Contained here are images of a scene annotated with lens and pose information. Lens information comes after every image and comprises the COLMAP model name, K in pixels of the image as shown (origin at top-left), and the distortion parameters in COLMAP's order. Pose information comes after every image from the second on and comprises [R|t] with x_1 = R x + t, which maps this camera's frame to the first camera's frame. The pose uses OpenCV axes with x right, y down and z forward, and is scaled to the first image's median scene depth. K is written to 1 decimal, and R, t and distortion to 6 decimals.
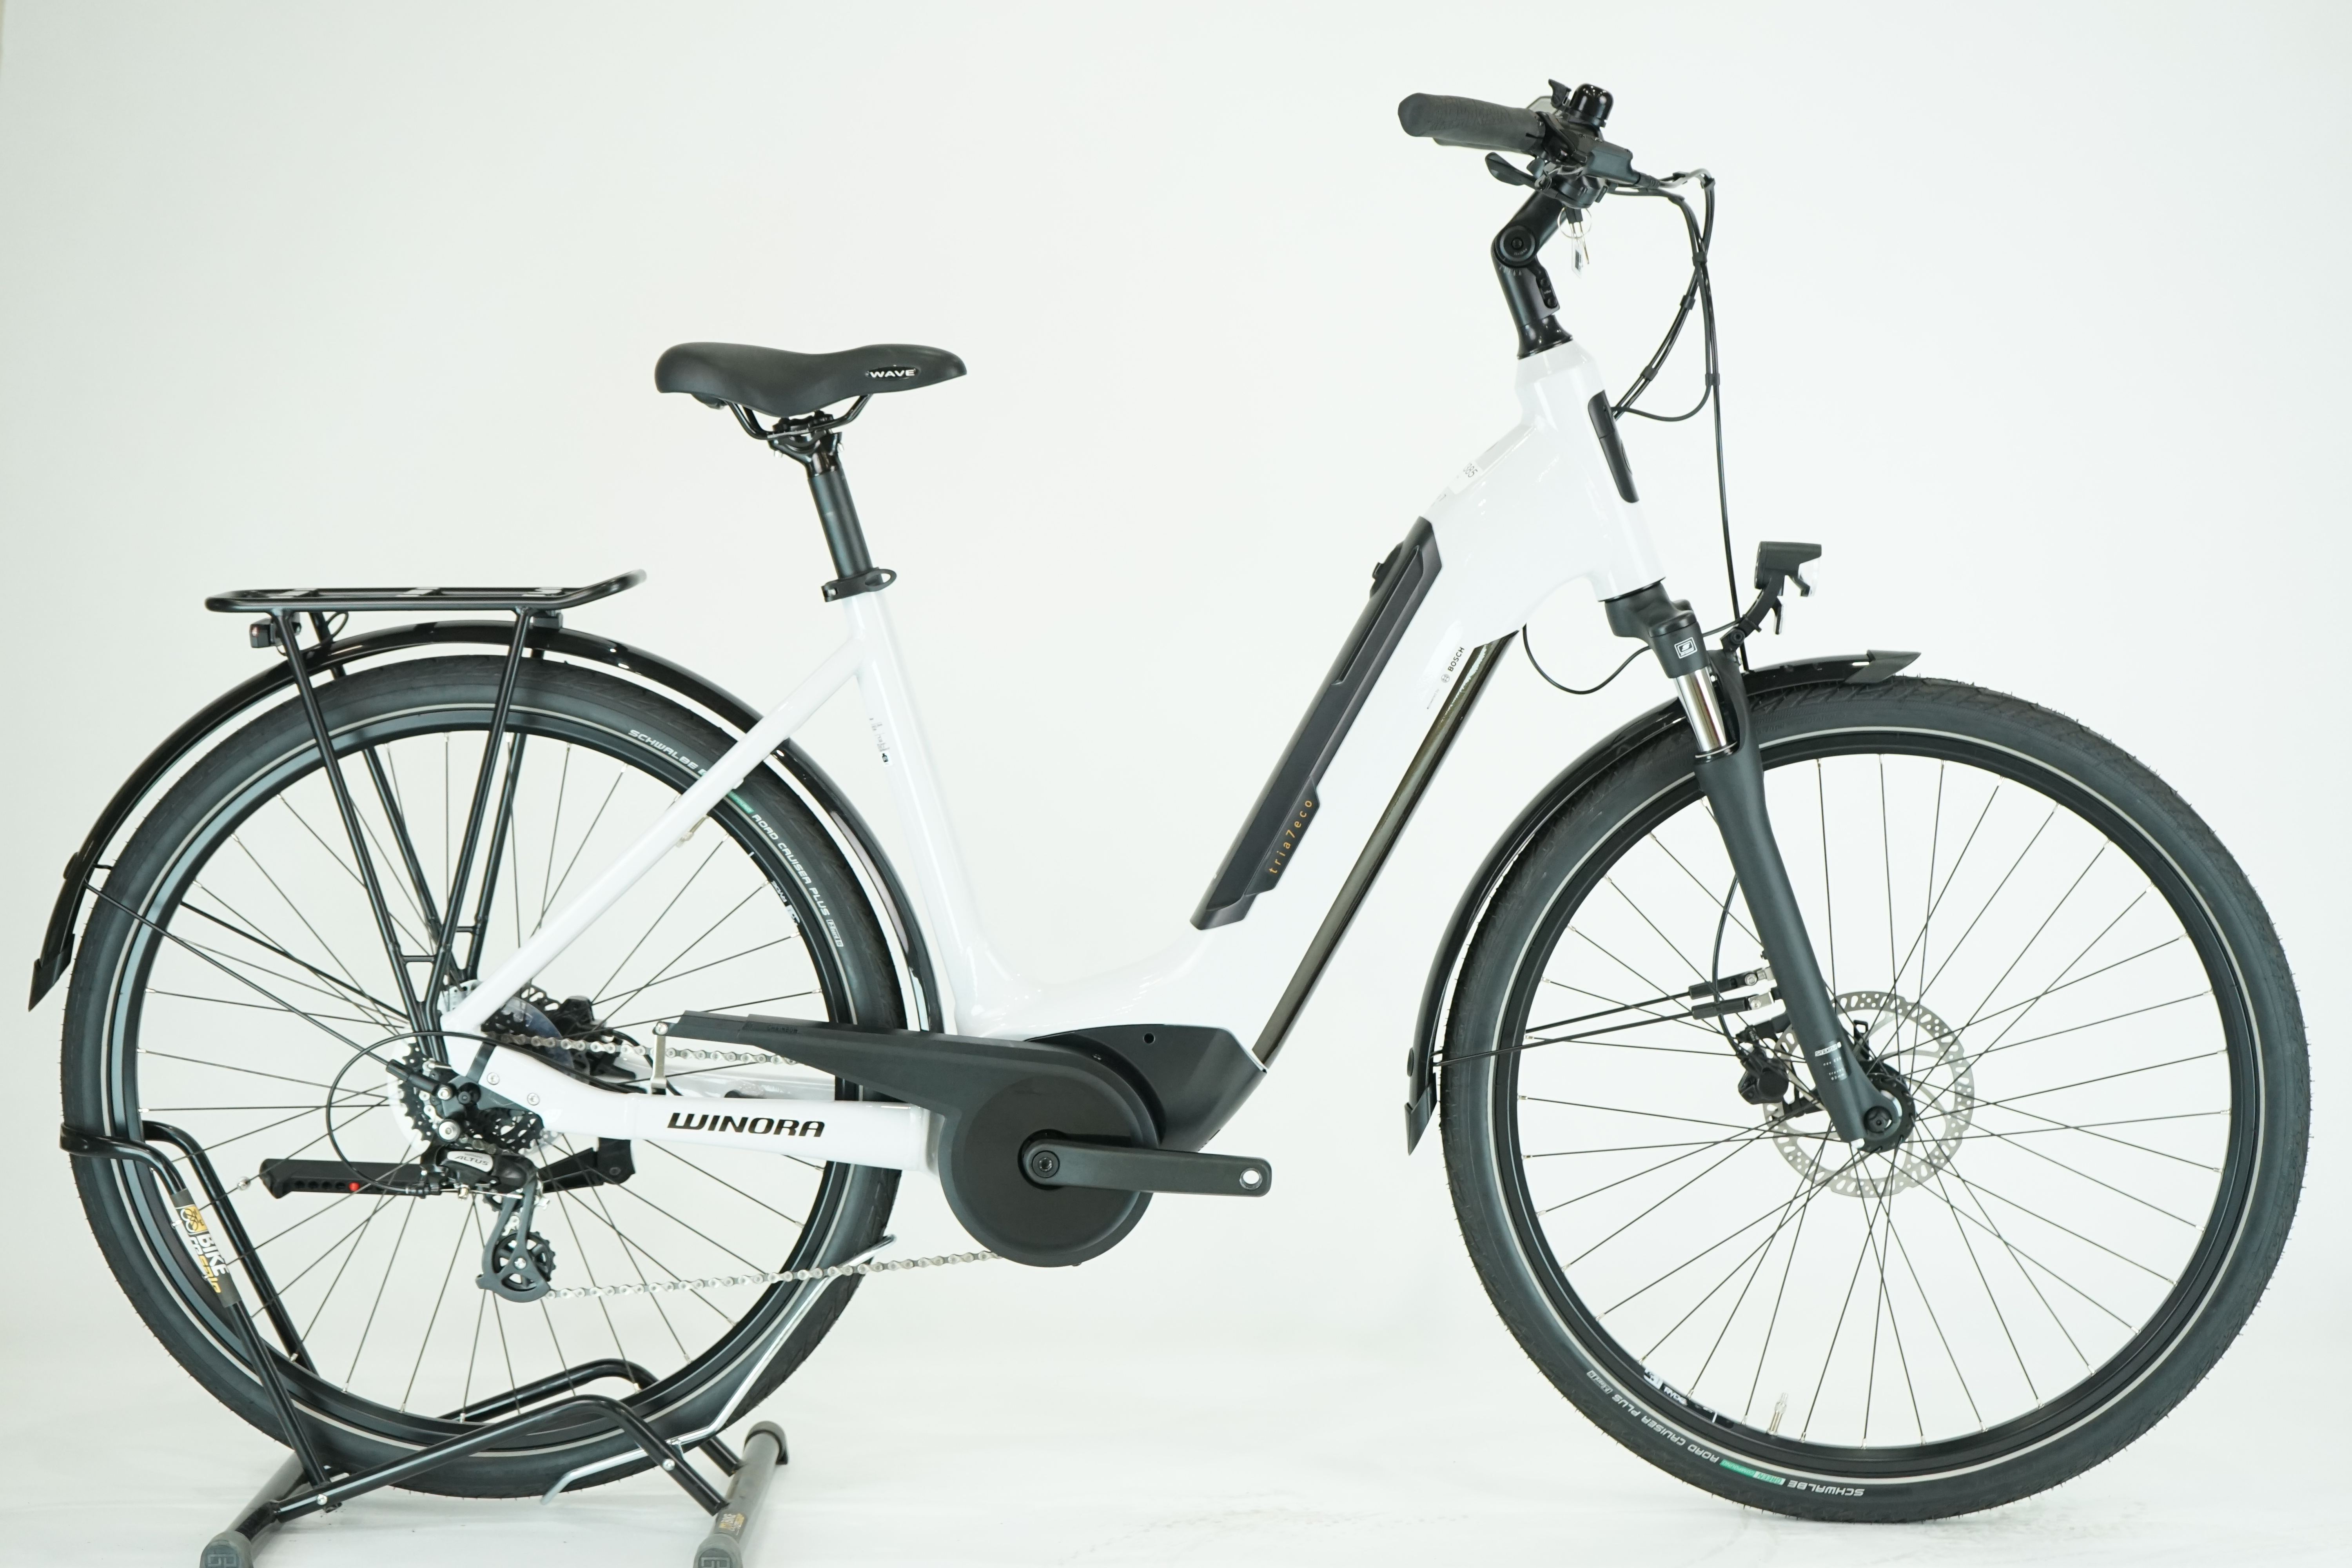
lens RADIAL K [[4042.5, 0, 1171.8], [0, 4042.5, 778.4], [0, 0, 1]] dist [0.013824, 0.000000]
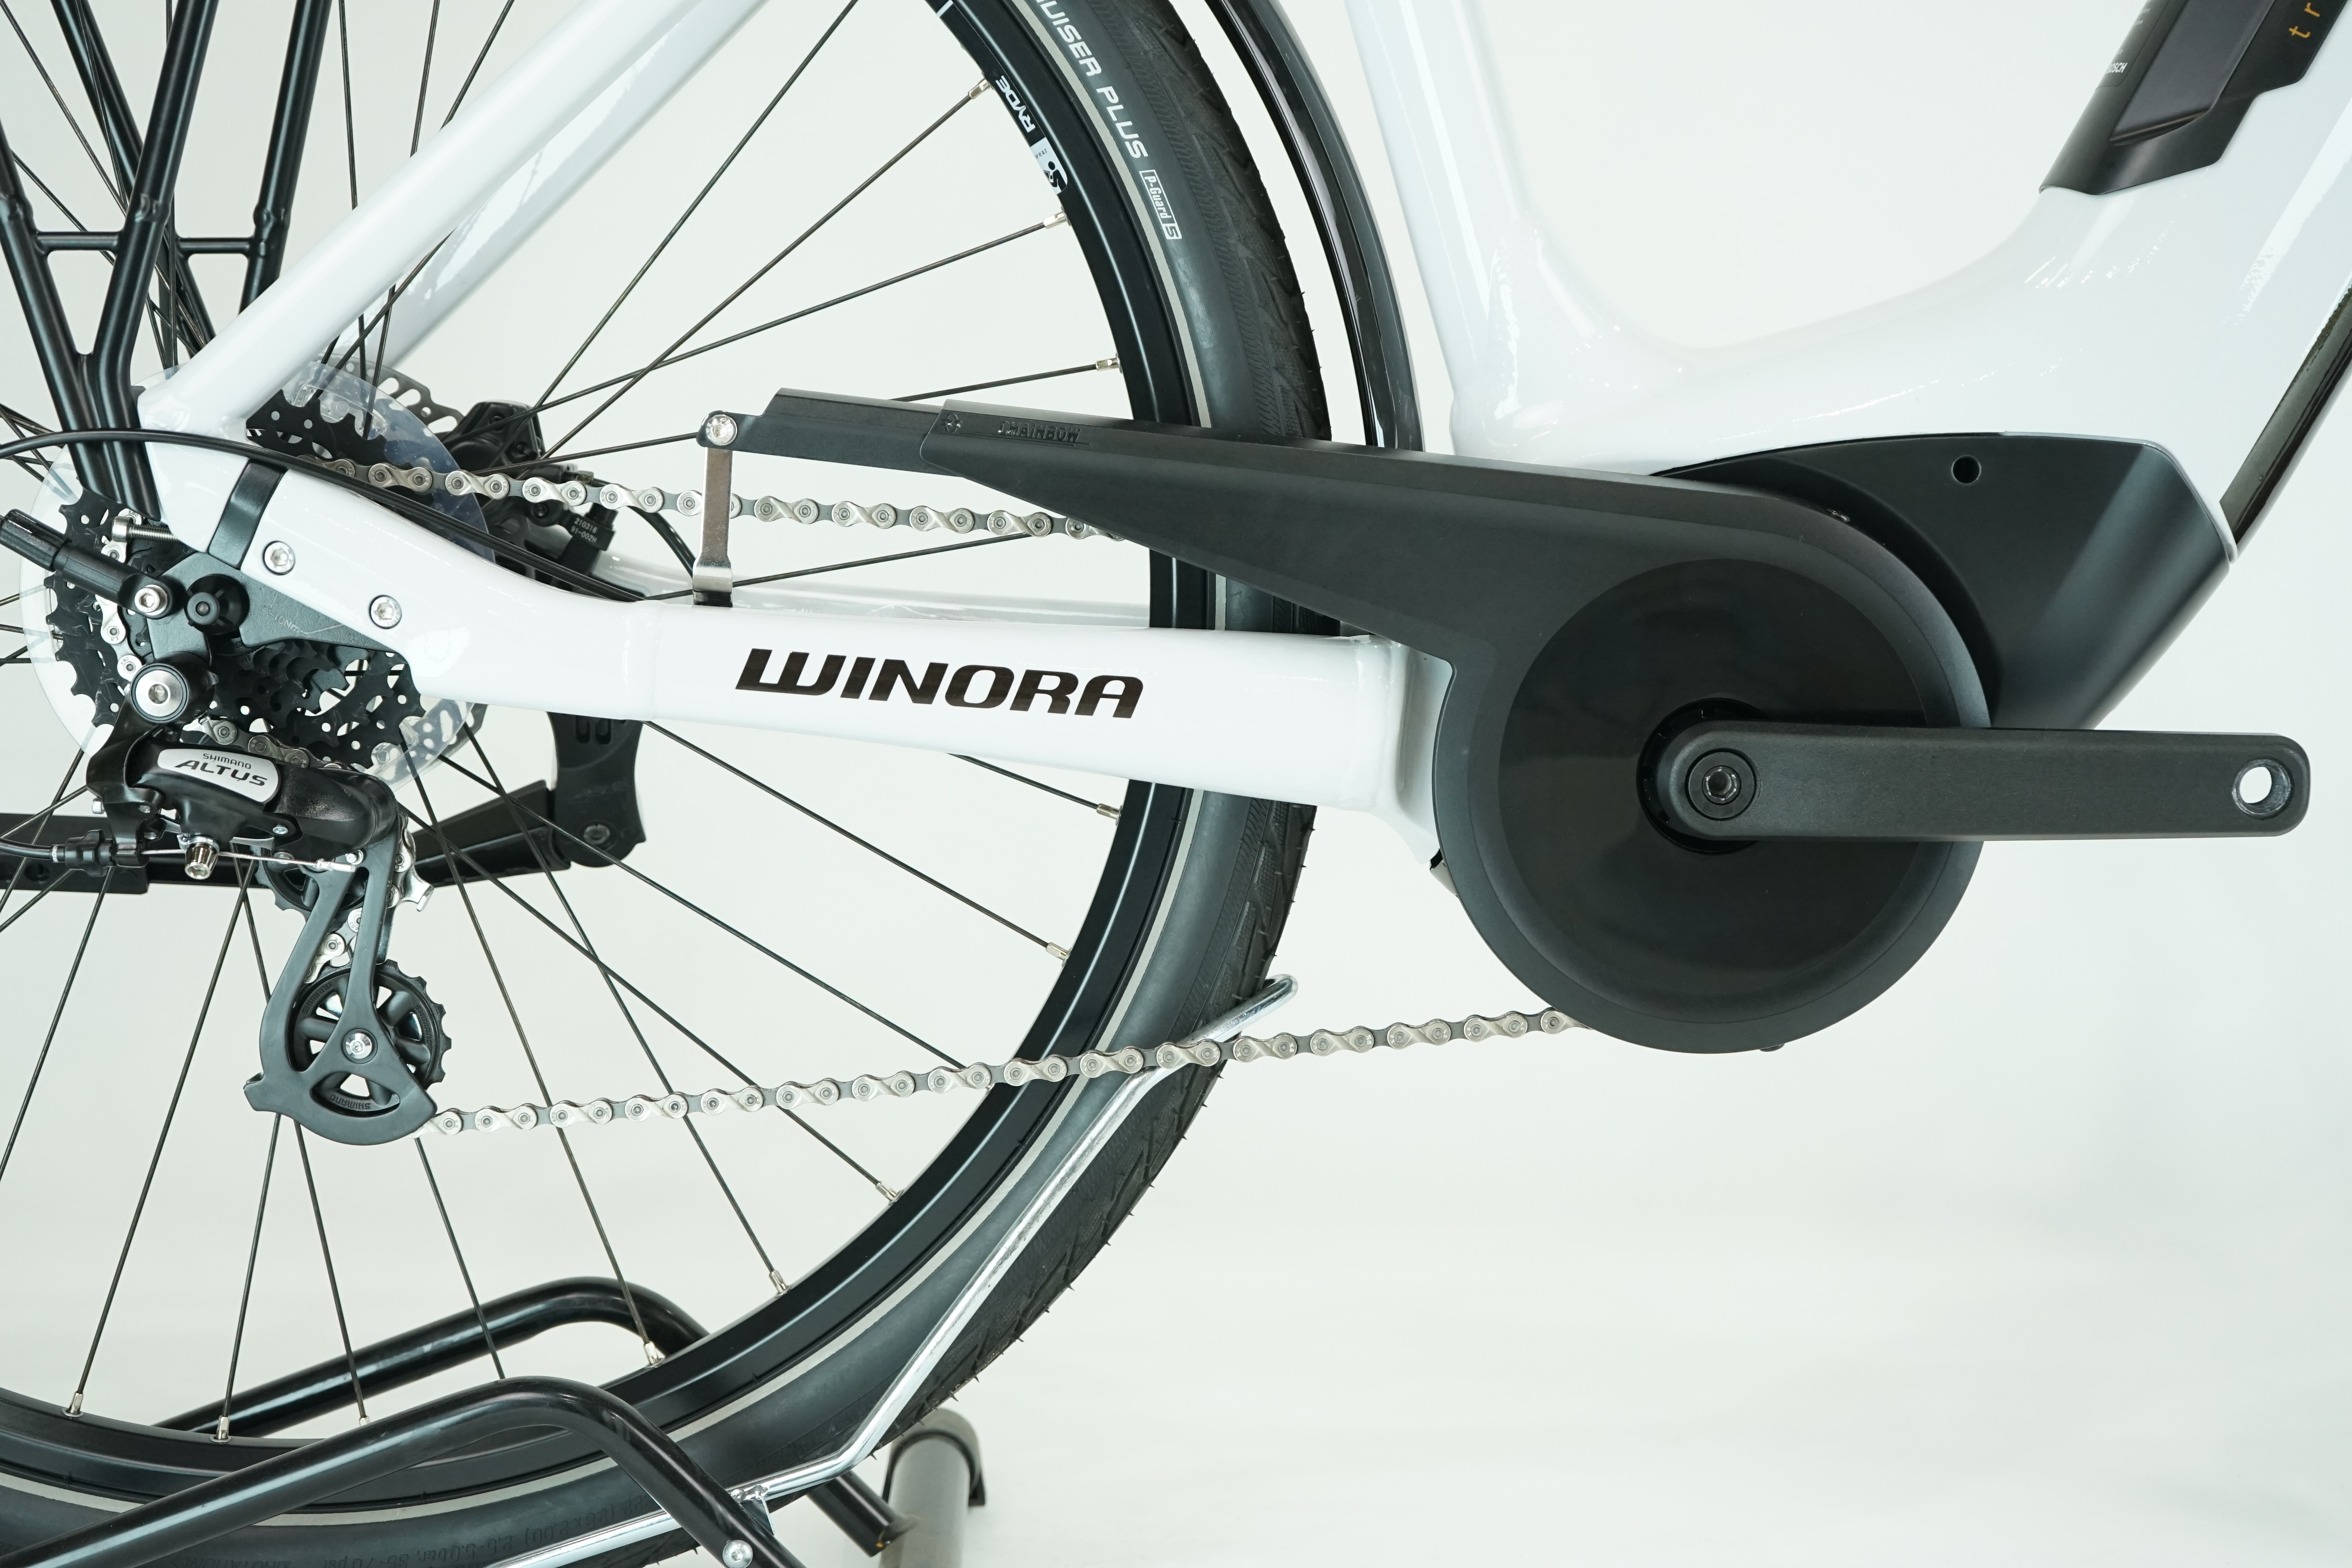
lens RADIAL K [[3562.4, 0, 1182.1], [0, 3562.4, 788.6], [0, 0, 1]] dist [0.054405, 0.000000]
pose [[0.999541, 0.002020, 0.030236, -0.091478], [-0.002750, 0.999705, 0.024134, 0.086583], [-0.030179, -0.024206, 0.999251, 0.651545]]
